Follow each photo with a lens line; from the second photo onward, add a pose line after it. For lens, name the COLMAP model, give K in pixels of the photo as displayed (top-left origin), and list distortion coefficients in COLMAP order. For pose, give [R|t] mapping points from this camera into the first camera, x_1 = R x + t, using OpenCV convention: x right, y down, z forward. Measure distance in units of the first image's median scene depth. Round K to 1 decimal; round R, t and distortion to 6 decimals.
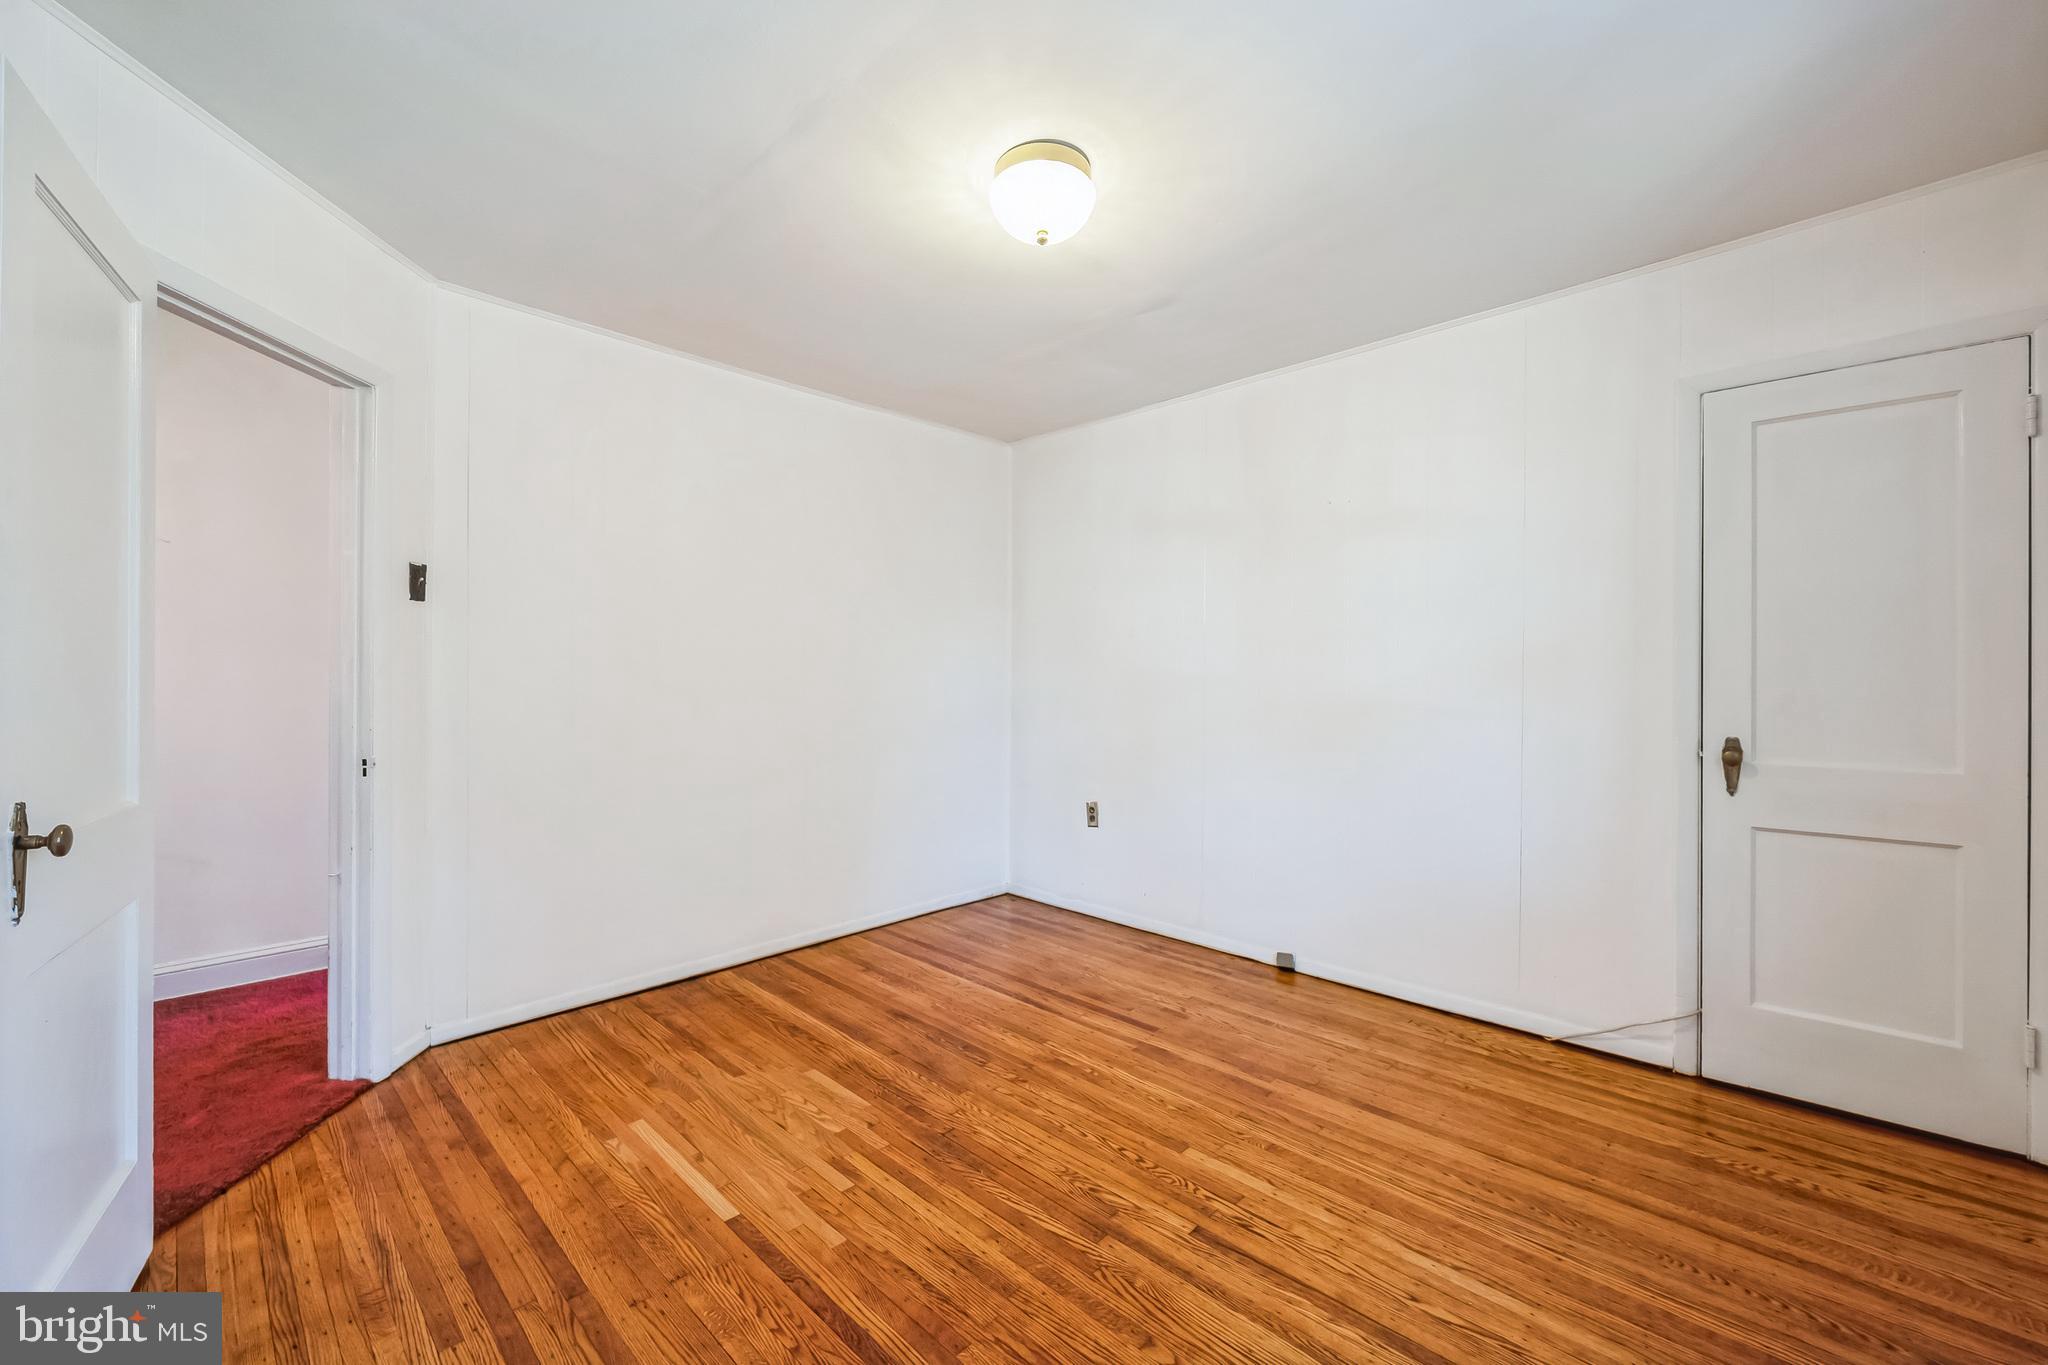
lens RADIAL K [[814.4, 0, 1025.9], [0, 814.4, 684.6], [0, 0, 1]] dist [-0.001846, -0.000039]
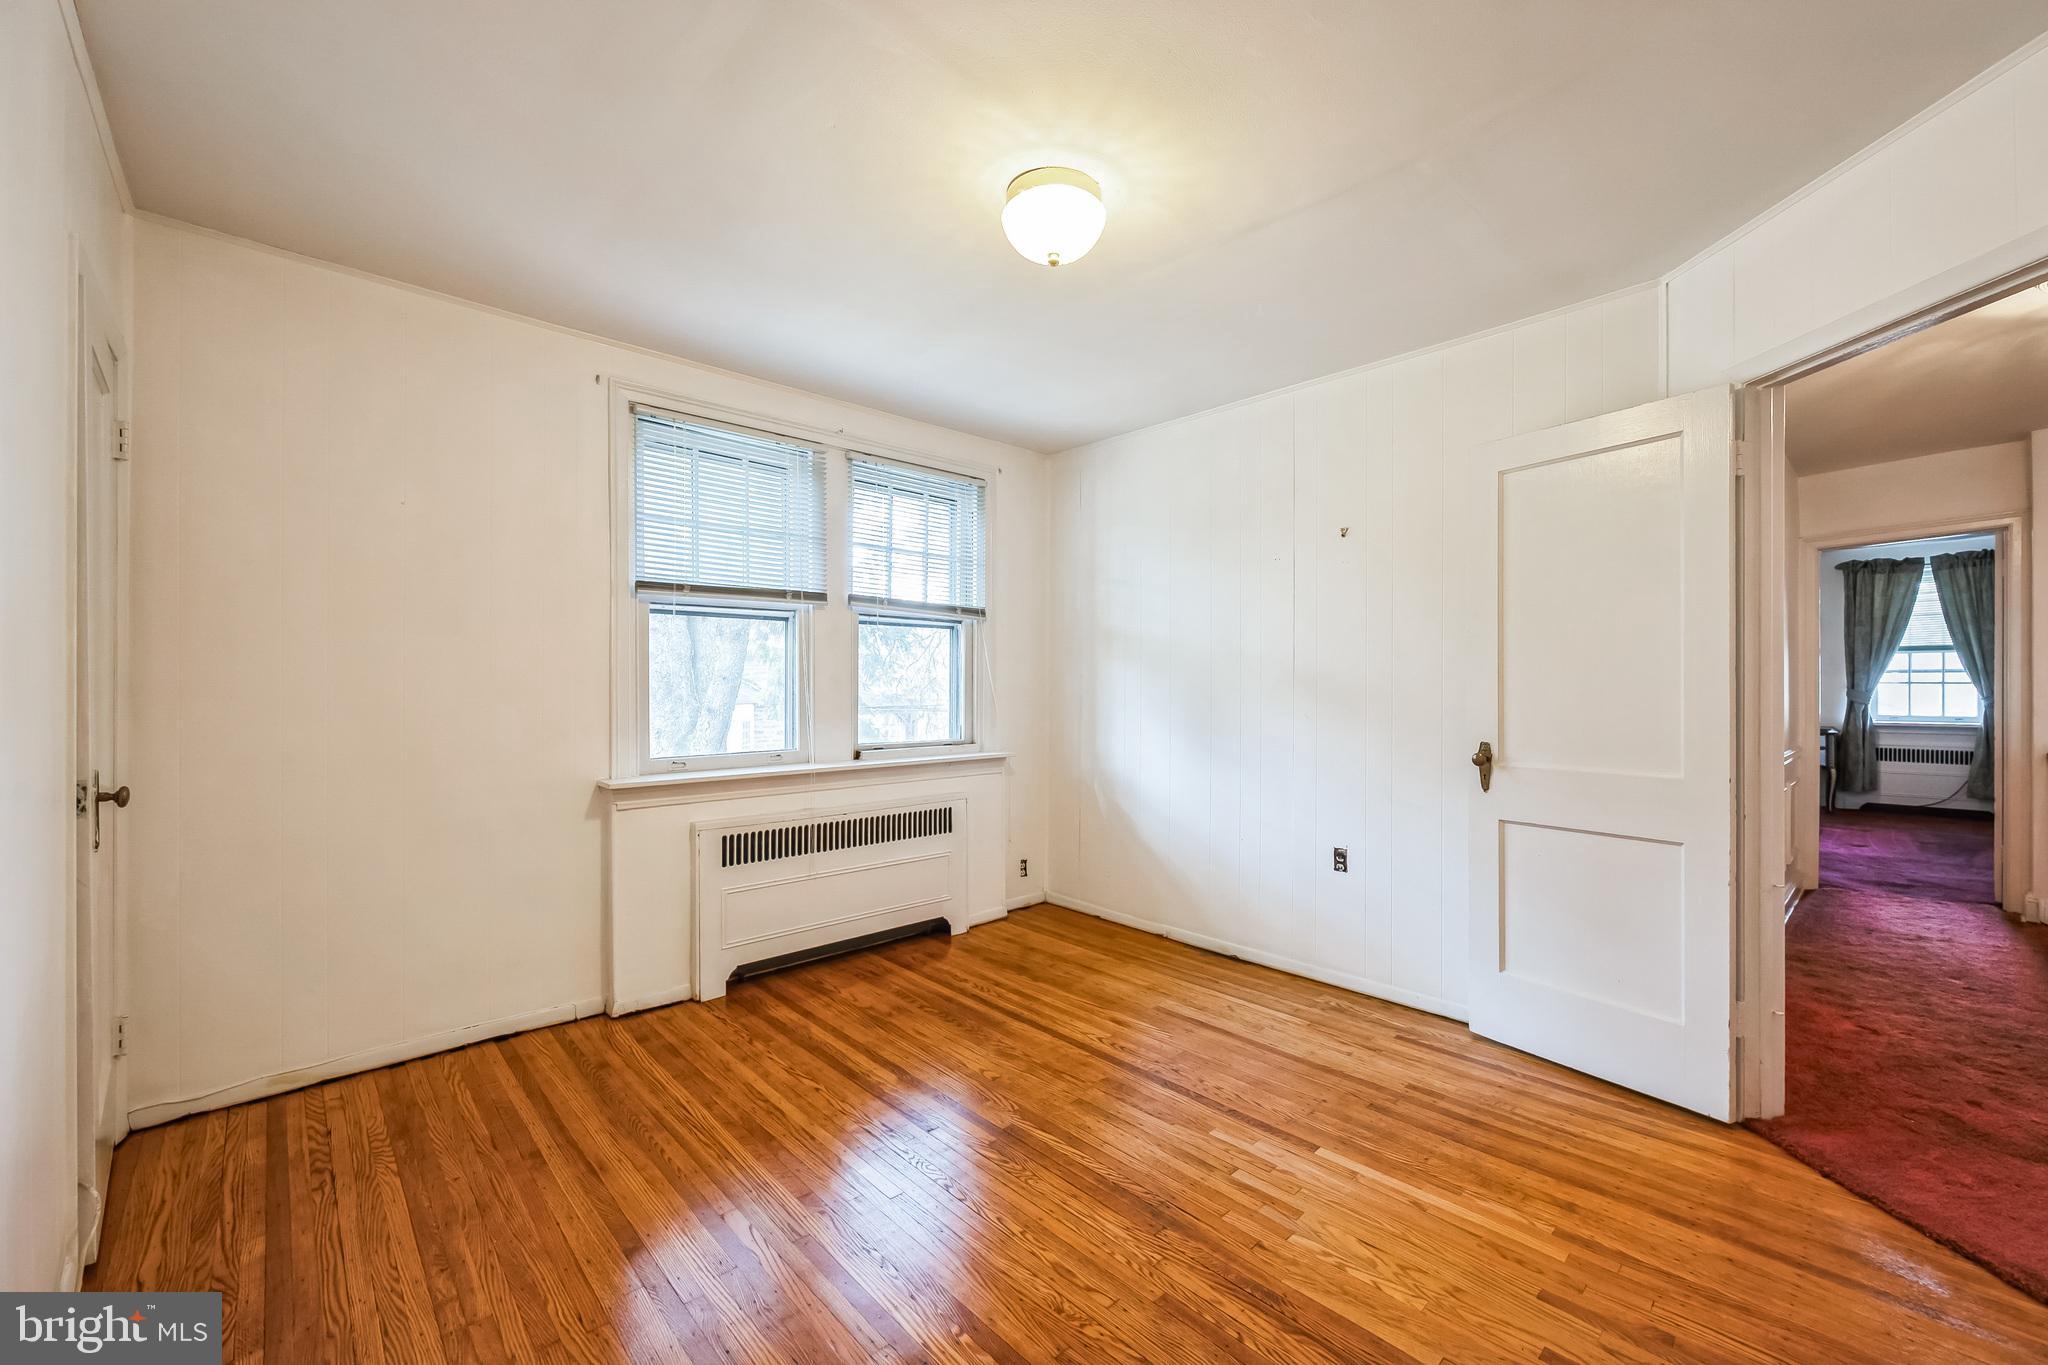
lens RADIAL K [[814.4, 0, 1031.3], [0, 814.4, 687.3], [0, 0, 1]] dist [-0.001846, -0.000039]
pose [[-0.999150, -0.001278, 0.041195, 0.003909], [-0.001081, 0.999988, 0.004785, -0.016963], [-0.041200, 0.004736, -0.999140, 2.021576]]
